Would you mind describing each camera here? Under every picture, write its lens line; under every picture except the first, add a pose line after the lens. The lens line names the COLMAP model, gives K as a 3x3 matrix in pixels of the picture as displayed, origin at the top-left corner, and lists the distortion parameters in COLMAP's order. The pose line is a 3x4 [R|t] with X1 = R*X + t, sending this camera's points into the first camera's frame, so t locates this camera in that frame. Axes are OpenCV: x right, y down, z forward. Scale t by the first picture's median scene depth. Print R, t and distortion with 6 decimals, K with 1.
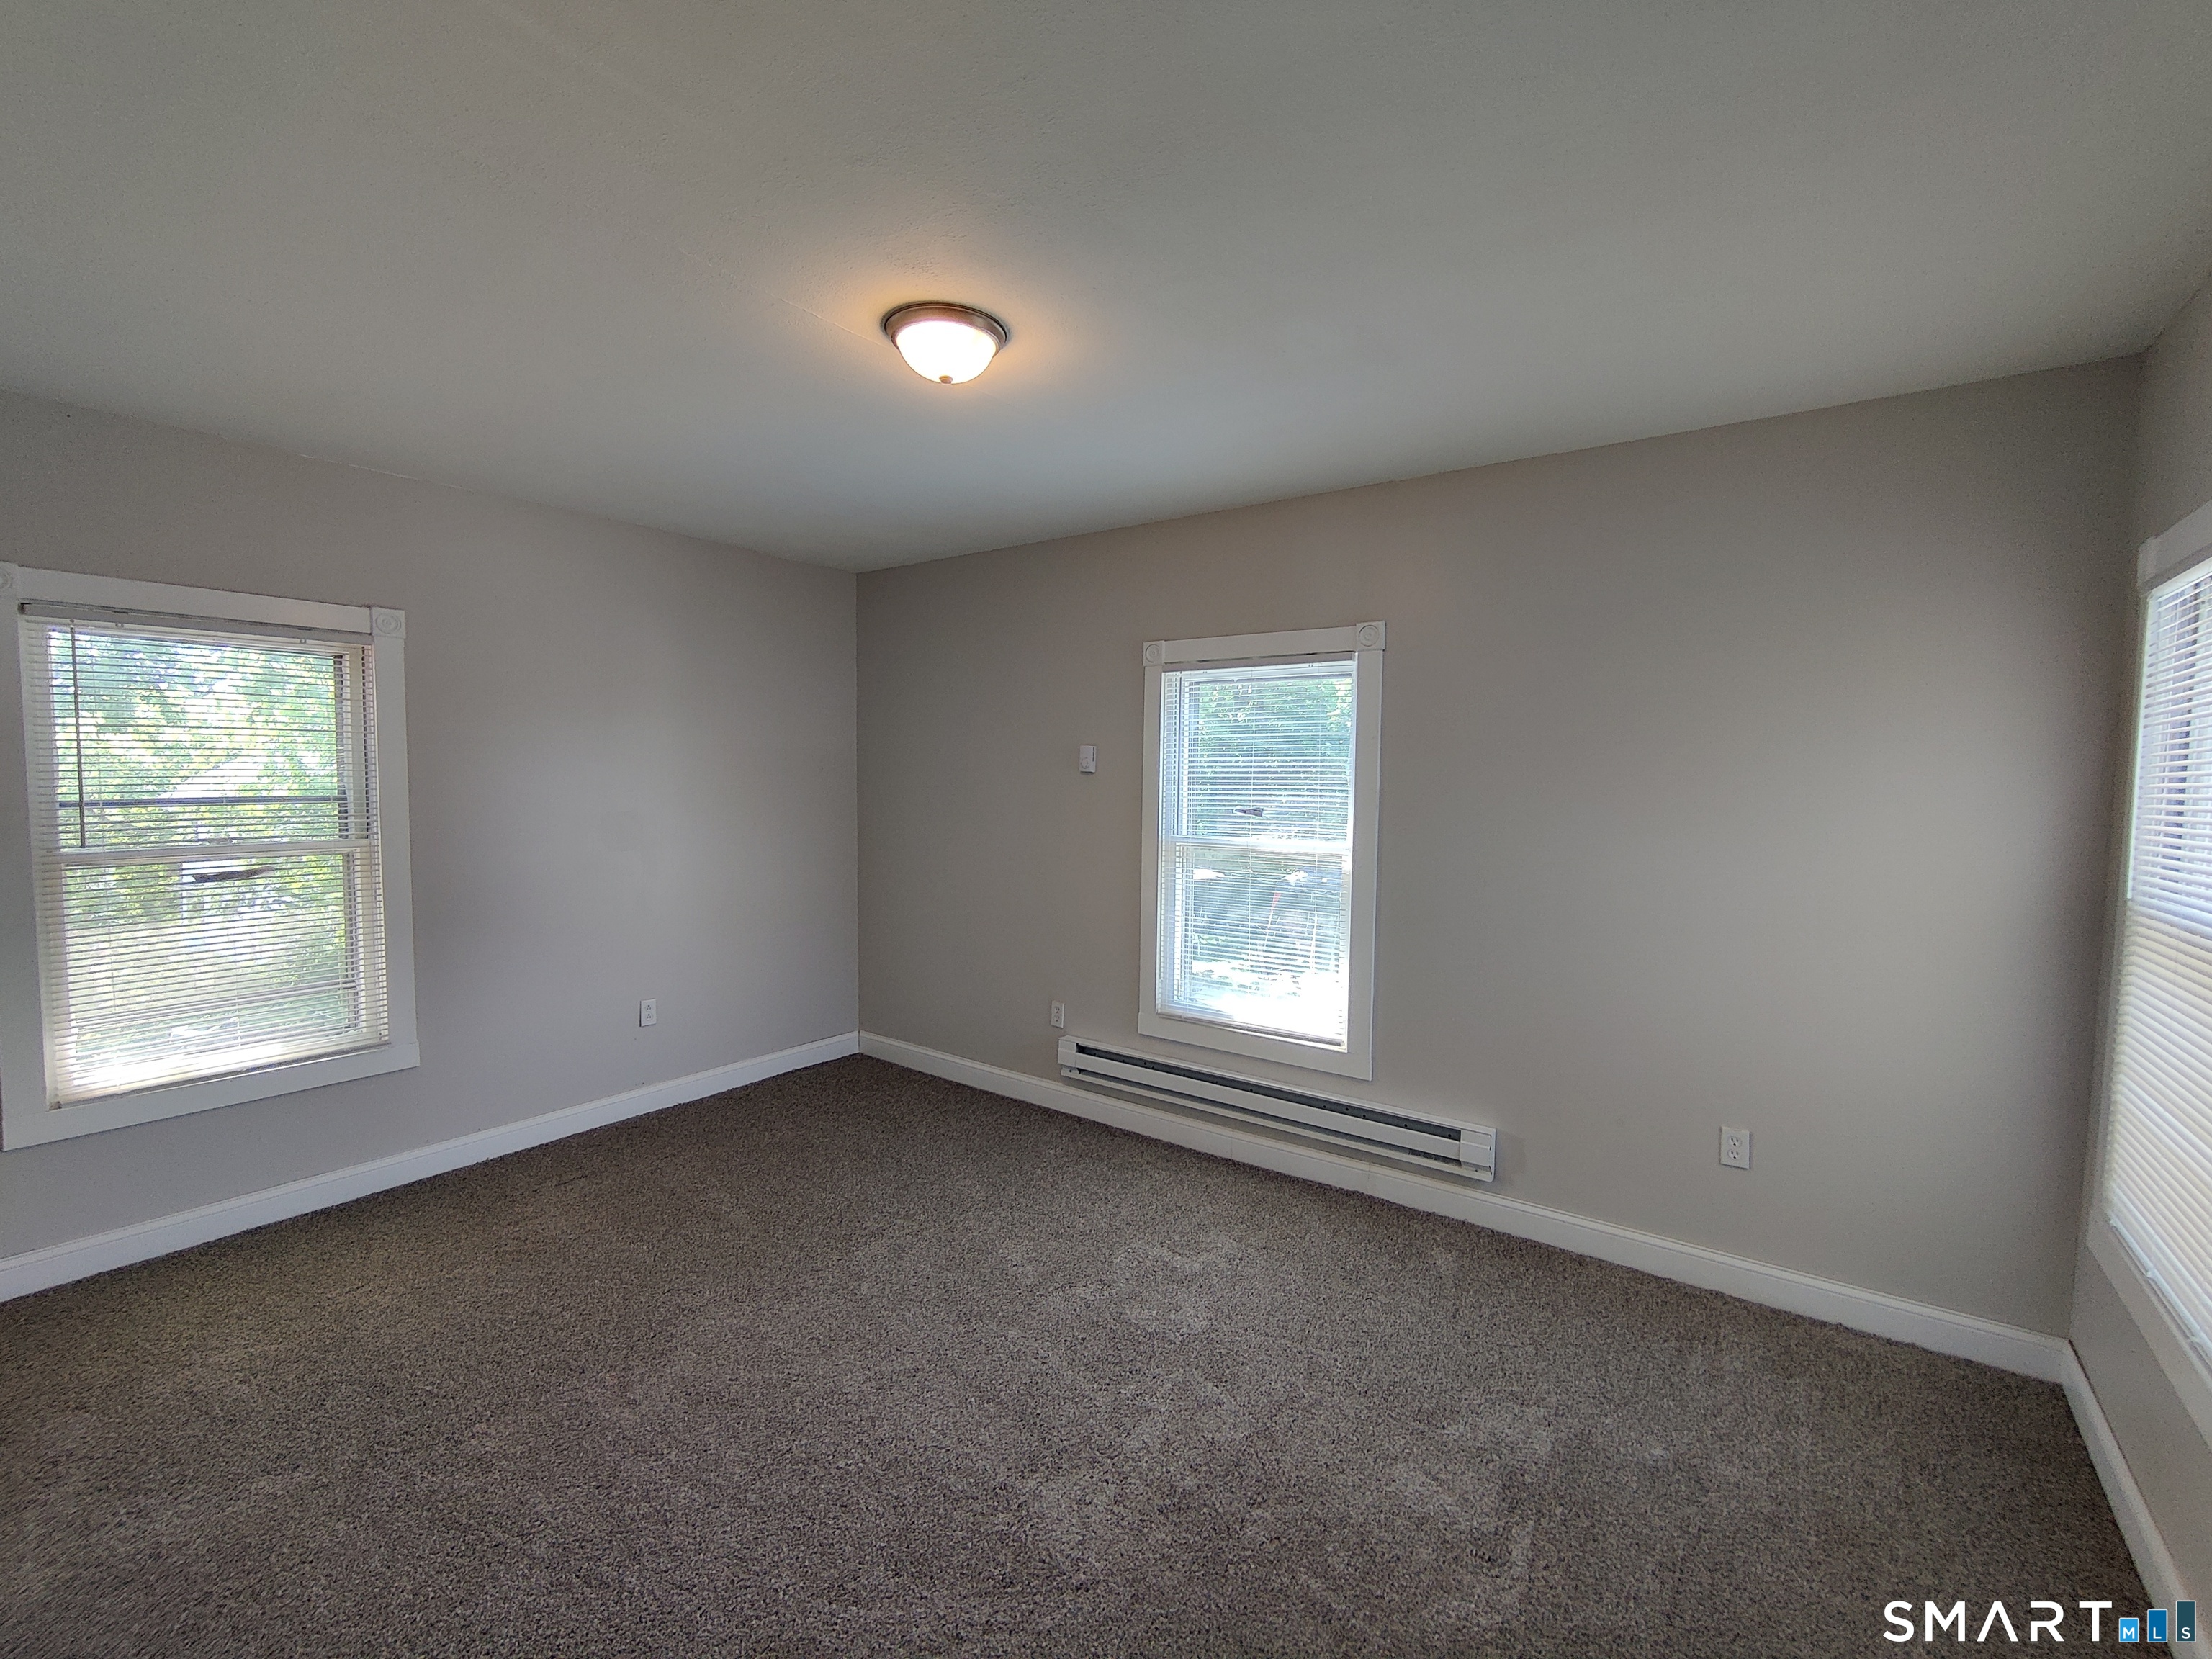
lens RADIAL K [[963.8, 0, 1106.0], [0, 963.8, 829.5], [0, 0, 1]] dist [0.001772, 0.000435]
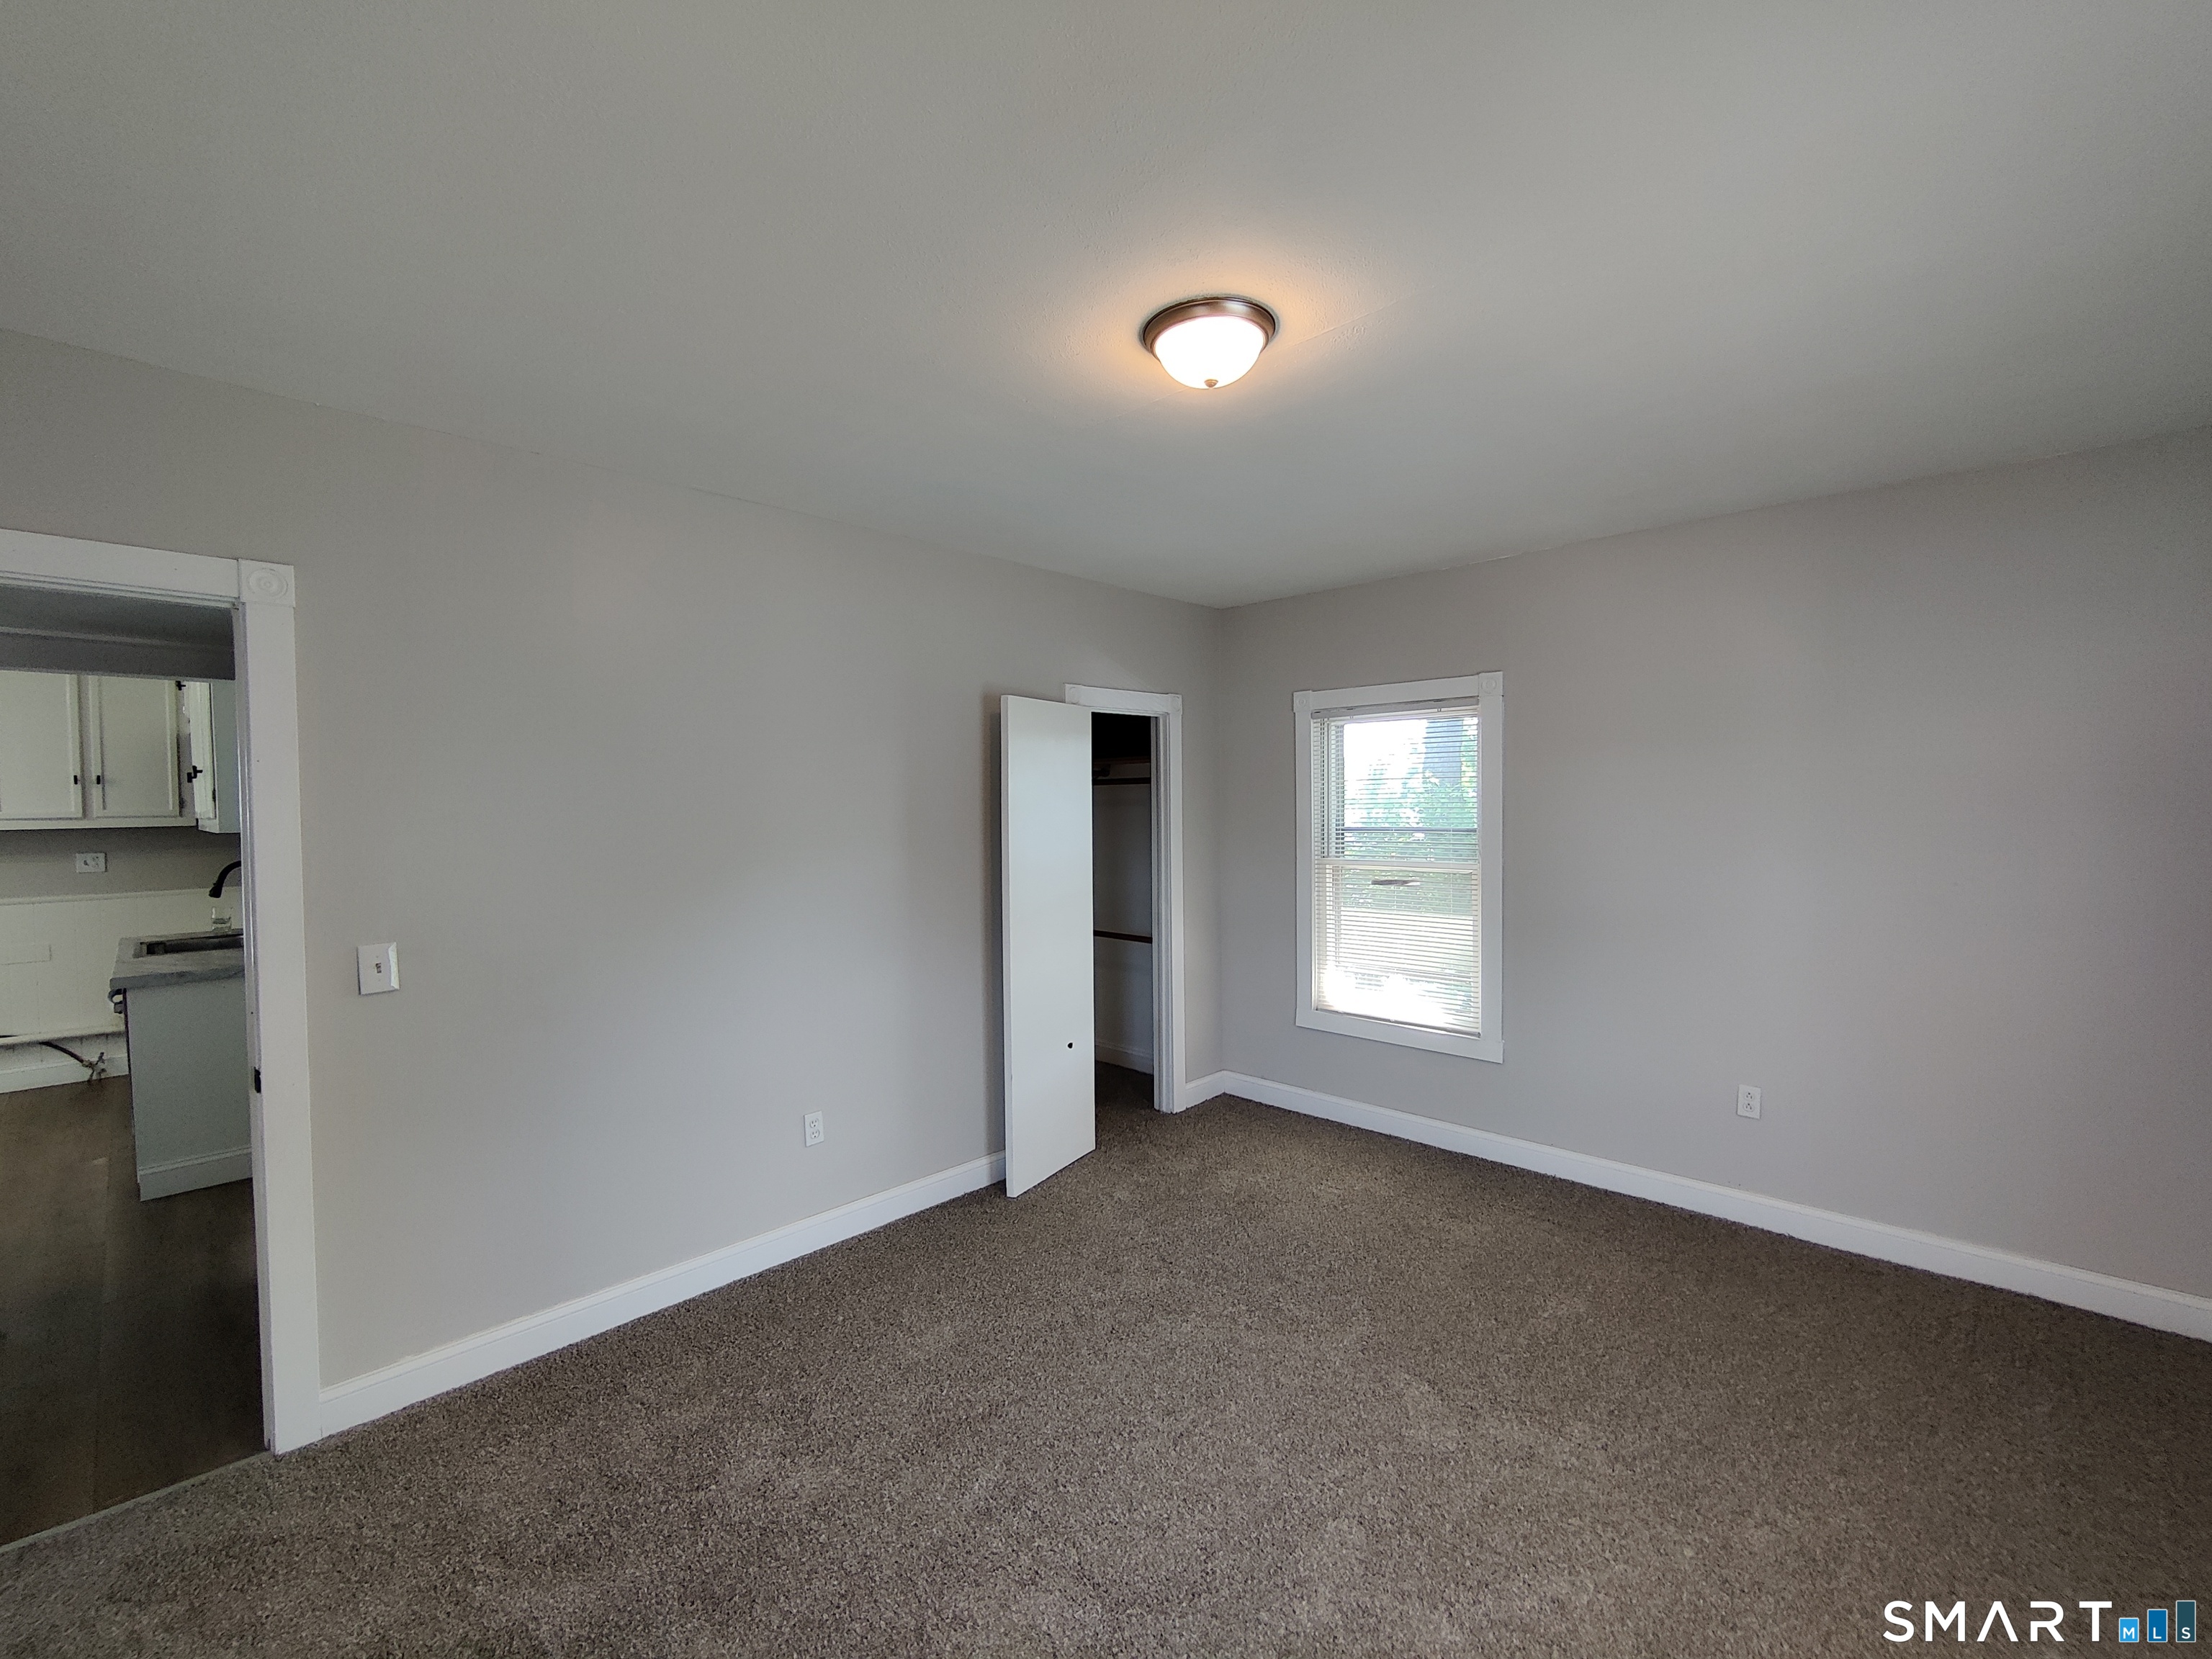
lens RADIAL K [[963.8, 0, 1106.0], [0, 963.8, 829.5], [0, 0, 1]] dist [0.001772, 0.000435]
pose [[-0.129117, 0.021598, -0.991394, 0.487082], [-0.056926, 0.997953, 0.029155, -0.041681], [0.989994, 0.060201, -0.127623, 0.660455]]
